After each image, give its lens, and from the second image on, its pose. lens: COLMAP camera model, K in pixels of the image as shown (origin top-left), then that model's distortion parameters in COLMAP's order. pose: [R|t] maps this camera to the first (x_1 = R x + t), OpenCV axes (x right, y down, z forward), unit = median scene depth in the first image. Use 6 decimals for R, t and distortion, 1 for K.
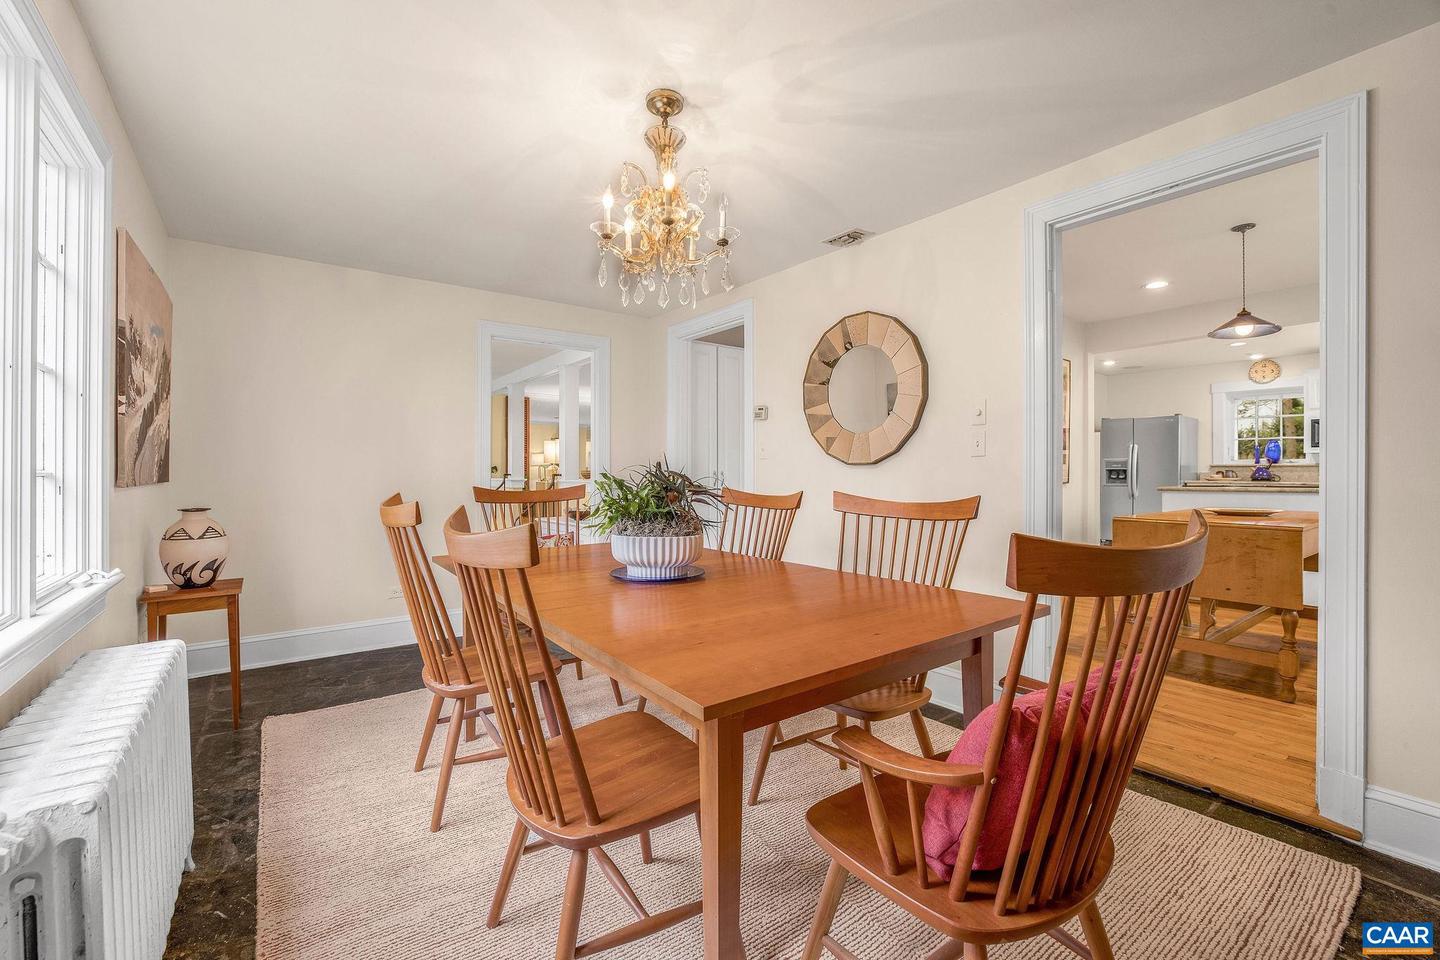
lens RADIAL K [[618.6, 0, 713.9], [0, 618.6, 474.3], [0, 0, 1]] dist [-0.046508, 0.016822]
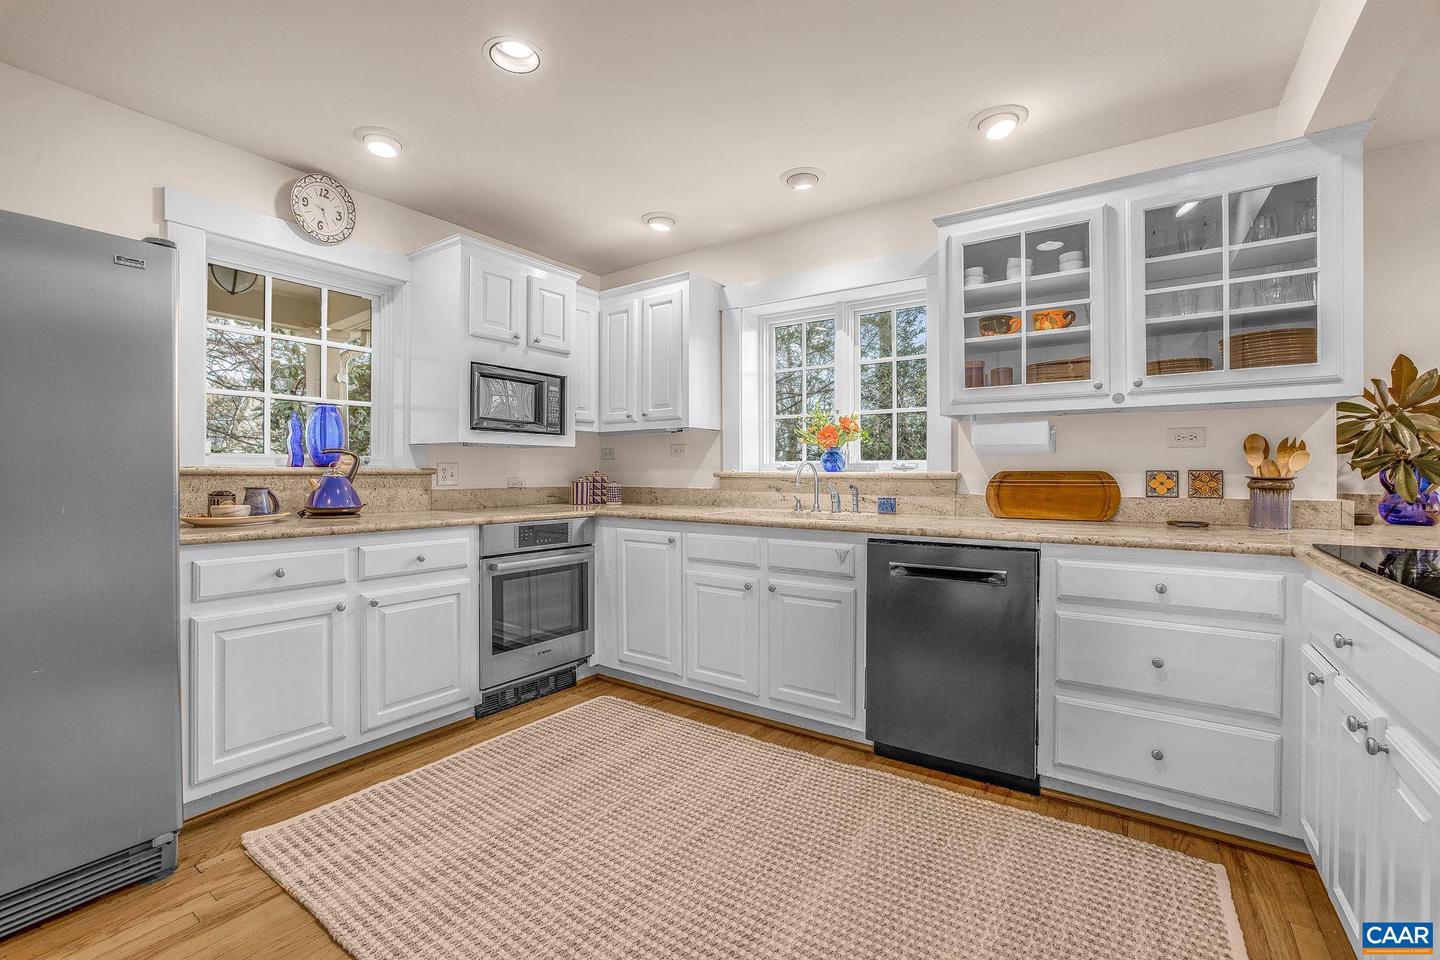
lens RADIAL K [[618.6, 0, 713.9], [0, 618.6, 474.3], [0, 0, 1]] dist [-0.046508, 0.016822]
pose [[-0.321607, -0.004949, 0.946860, 0.506265], [0.001319, 0.999983, 0.005675, -0.015303], [-0.946872, 0.003074, -0.321595, 0.901629]]
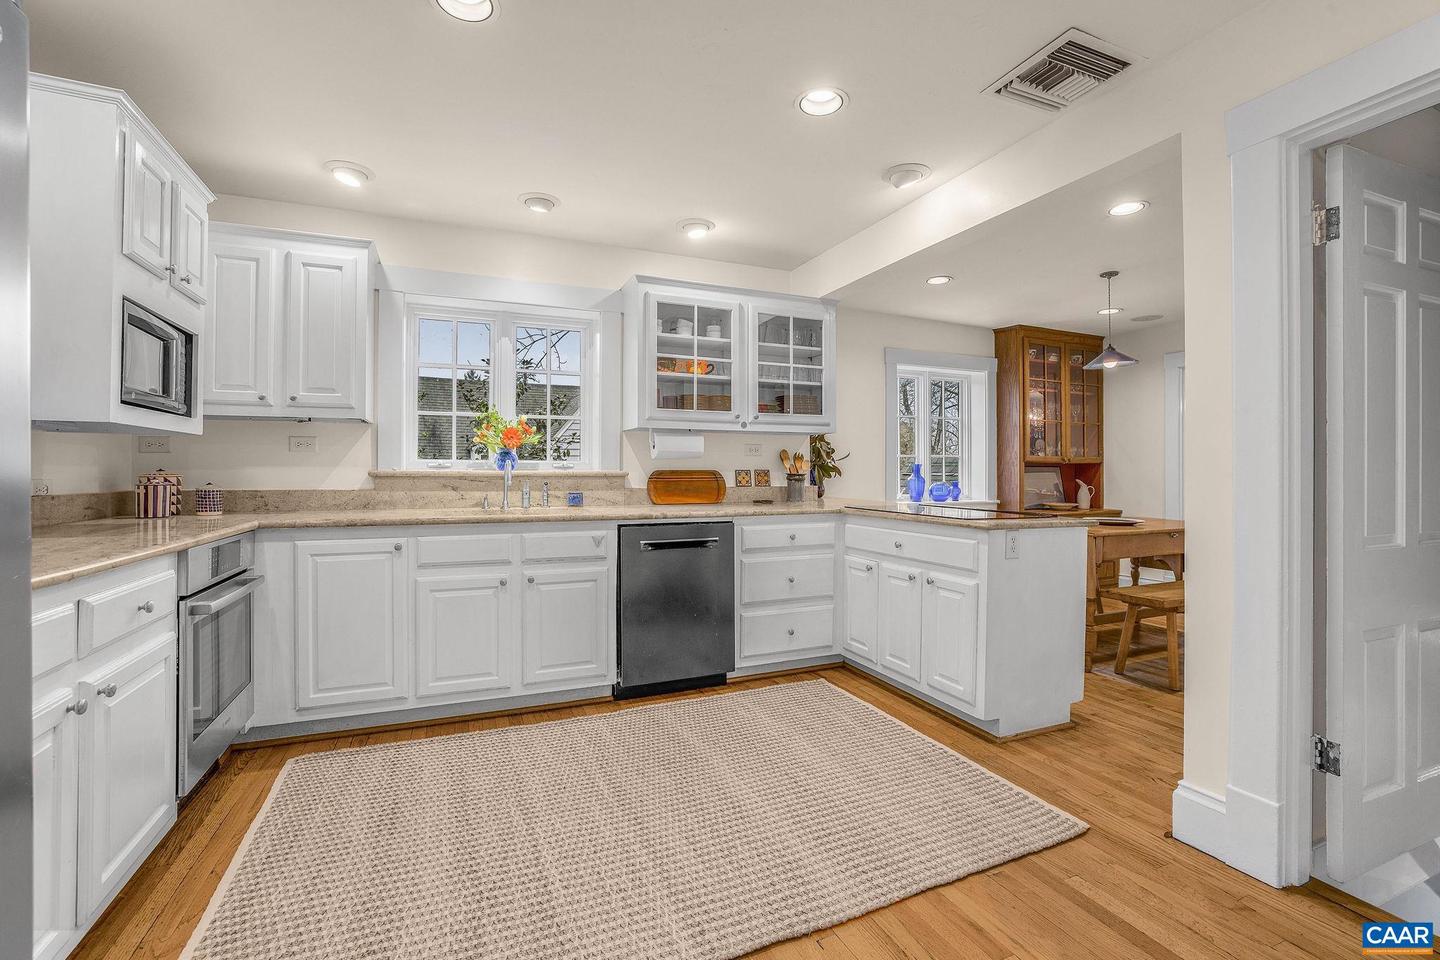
lens RADIAL K [[618.6, 0, 713.9], [0, 618.6, 474.3], [0, 0, 1]] dist [-0.046508, 0.016822]
pose [[-0.973074, -0.004034, 0.230457, 0.634762], [-0.002272, 0.999966, 0.007912, -0.015603], [-0.230481, 0.007176, -0.973050, 1.095918]]
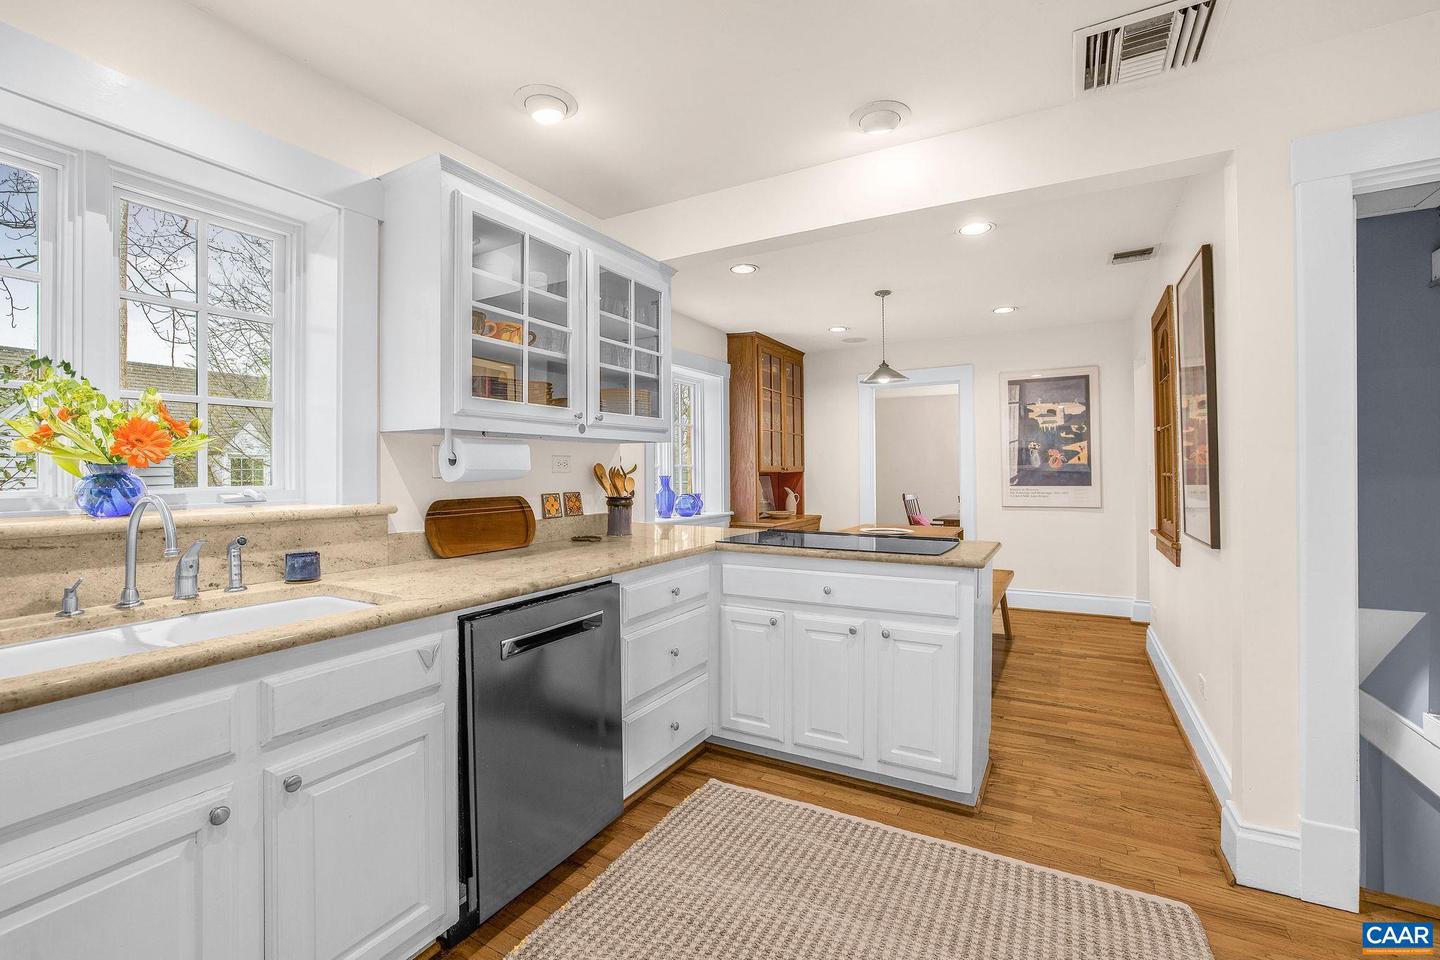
lens RADIAL K [[623.5, 0, 709.9], [0, 623.5, 469.6], [0, 0, 1]] dist [-0.045235, 0.016842]
pose [[-0.914260, 0.004121, -0.405106, 0.794327], [0.004307, 0.999991, 0.000454, -0.028892], [0.405104, -0.001330, -0.914270, 0.944644]]
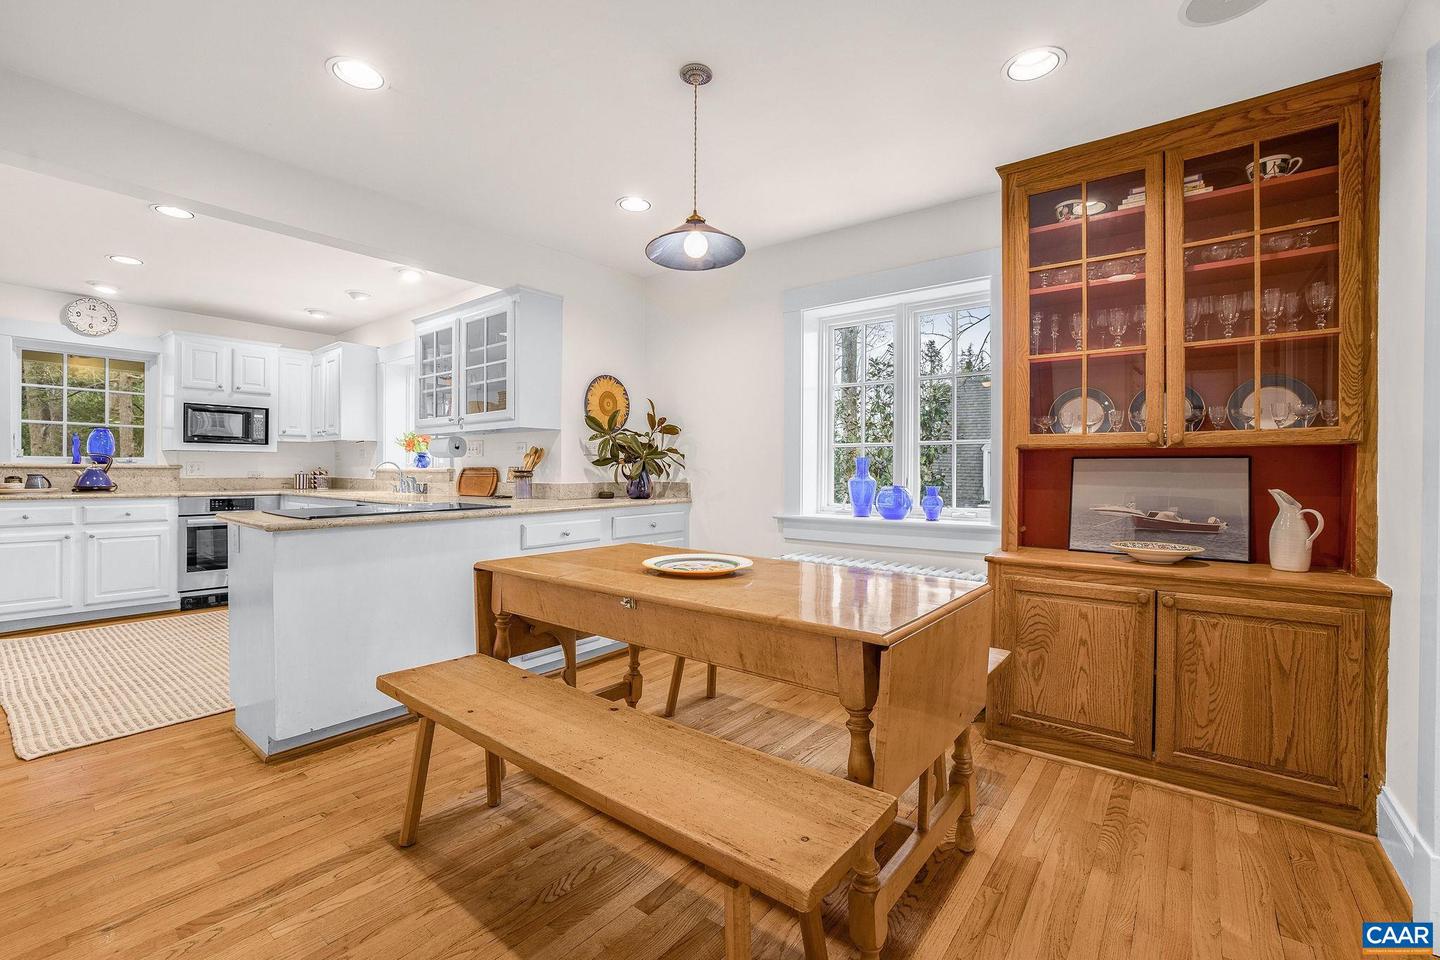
lens RADIAL K [[618.6, 0, 713.9], [0, 618.6, 474.3], [0, 0, 1]] dist [-0.046508, 0.016822]
pose [[-0.269472, -0.006646, 0.962985, 0.146176], [-0.001517, 0.999978, 0.006477, -0.012245], [-0.963007, 0.000284, -0.269477, 0.550887]]
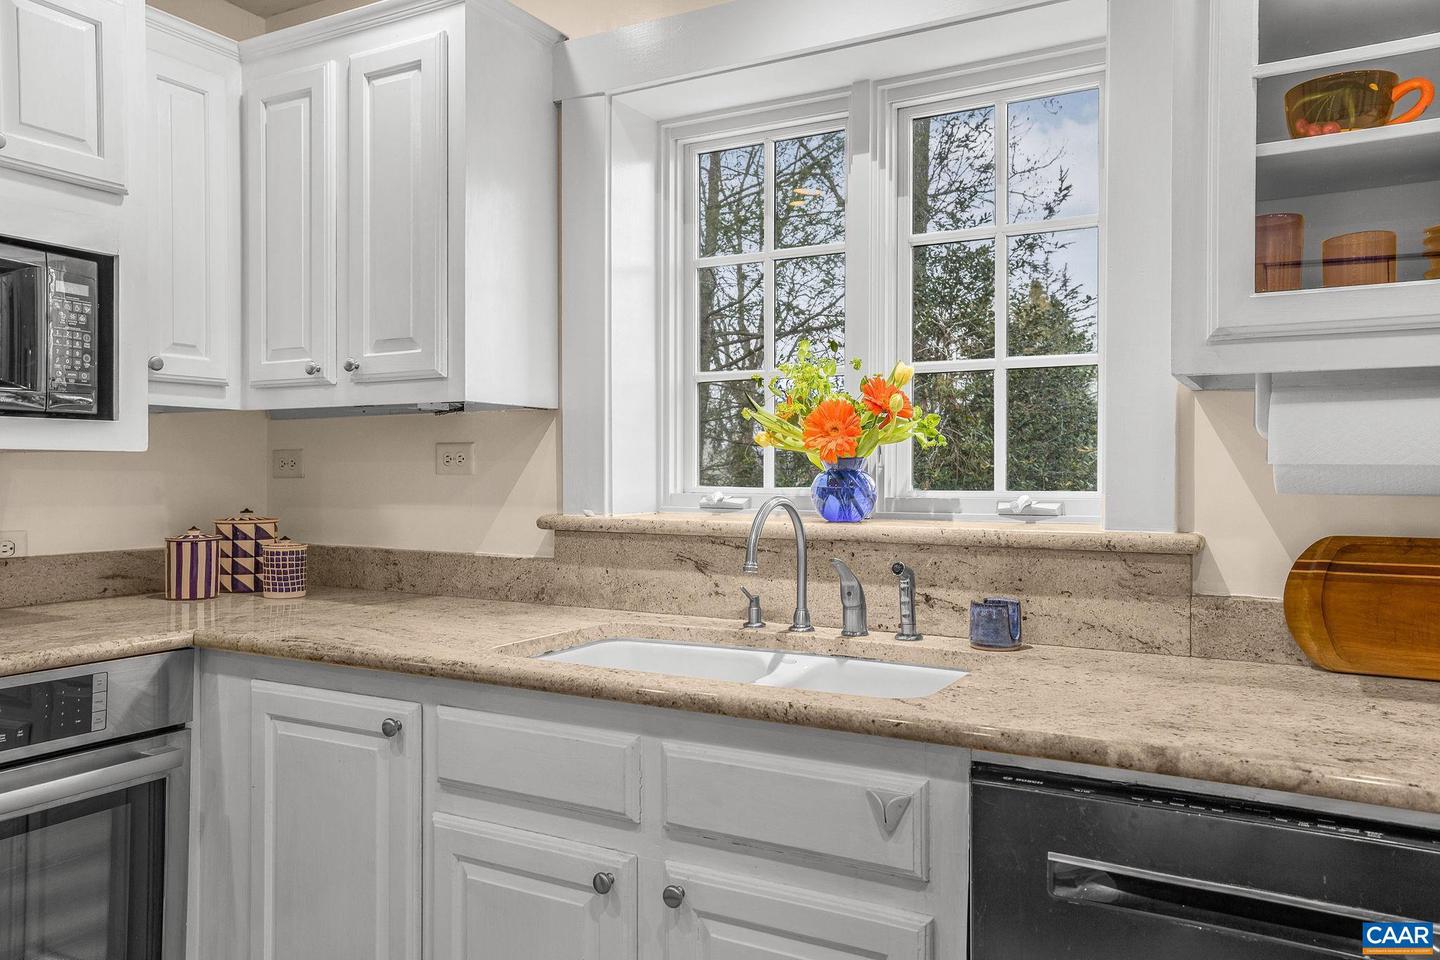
lens RADIAL K [[1065.0, 0, 720.0], [0, 1065.0, 480.0], [0, 0, 1]] dist [0.019921, 0.002334]
pose [[-0.416199, -0.008961, 0.909229, 0.644000], [-0.000703, 0.999954, 0.009533, -0.028323], [-0.909273, 0.003328, -0.416187, 0.832236]]
